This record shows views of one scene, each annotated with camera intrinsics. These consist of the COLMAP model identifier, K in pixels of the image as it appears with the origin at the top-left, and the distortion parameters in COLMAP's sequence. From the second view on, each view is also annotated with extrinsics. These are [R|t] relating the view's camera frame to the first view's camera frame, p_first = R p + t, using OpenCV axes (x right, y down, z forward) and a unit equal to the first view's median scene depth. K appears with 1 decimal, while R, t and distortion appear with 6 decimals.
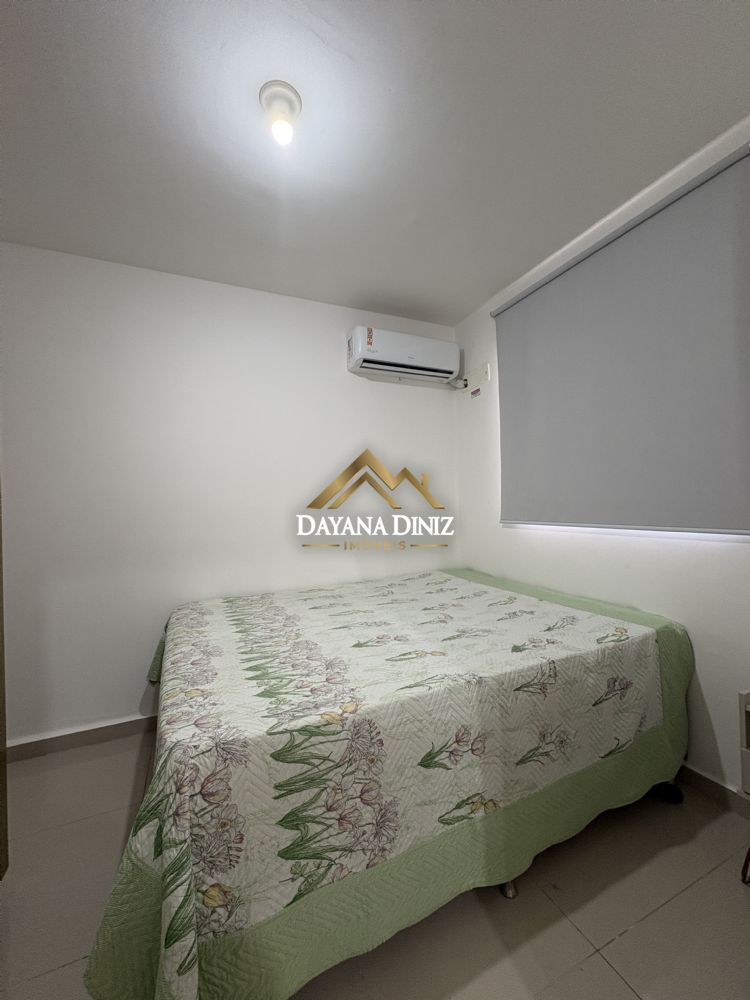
lens RADIAL K [[399.0, 0, 376.8], [0, 399.0, 501.0], [0, 0, 1]] dist [0.001353, 0.000783]
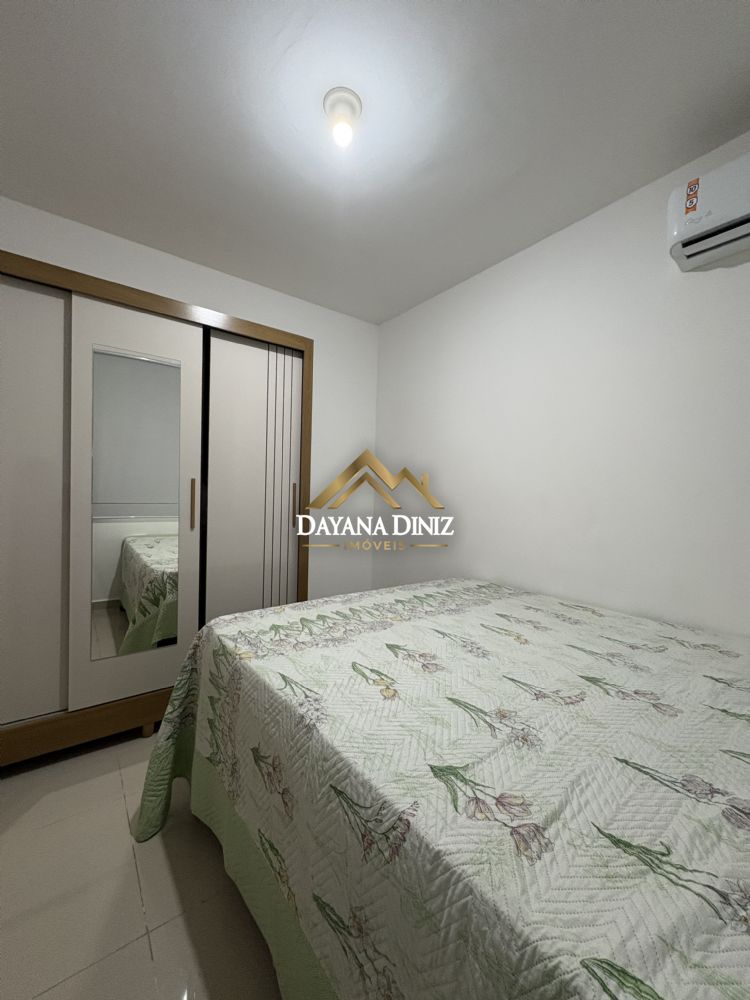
lens RADIAL K [[399.0, 0, 378.2], [0, 399.0, 502.3], [0, 0, 1]] dist [0.001353, 0.000783]
pose [[0.226158, 0.047290, -0.972942, 0.843141], [-0.029555, 0.998694, 0.041672, 0.016762], [0.973642, 0.019330, 0.227261, 0.838595]]
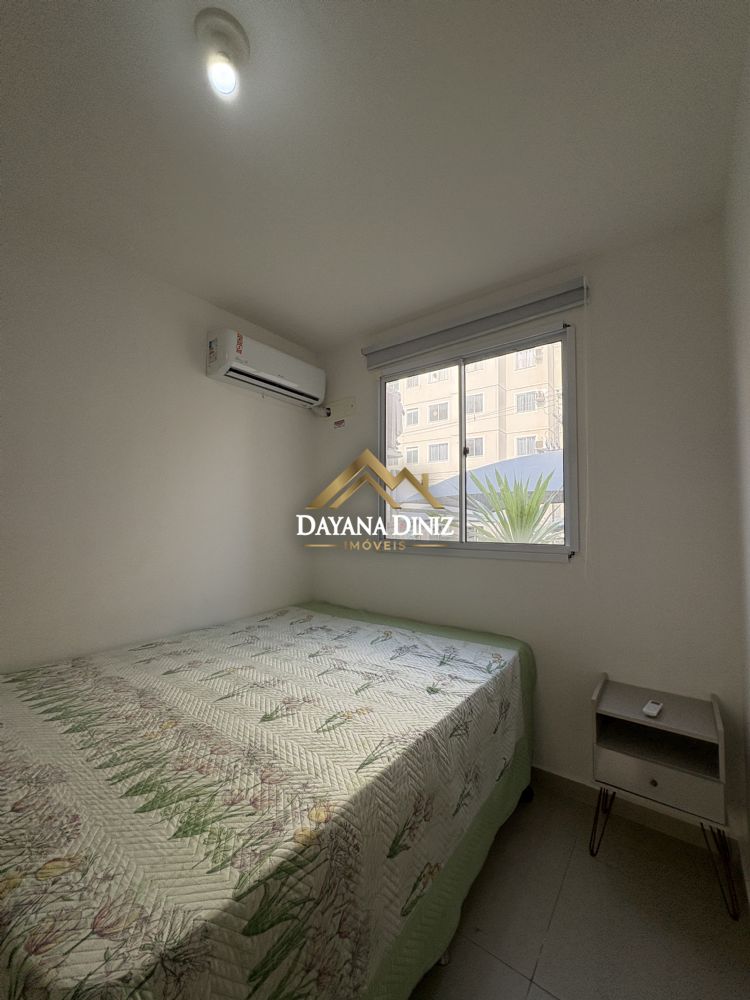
lens RADIAL K [[399.0, 0, 376.2], [0, 399.0, 502.4], [0, 0, 1]] dist [0.001353, 0.000783]
pose [[0.876330, 0.054635, 0.478602, -0.290437], [-0.030960, 0.997881, -0.057224, -0.040743], [-0.480715, 0.035330, 0.876165, 0.180954]]
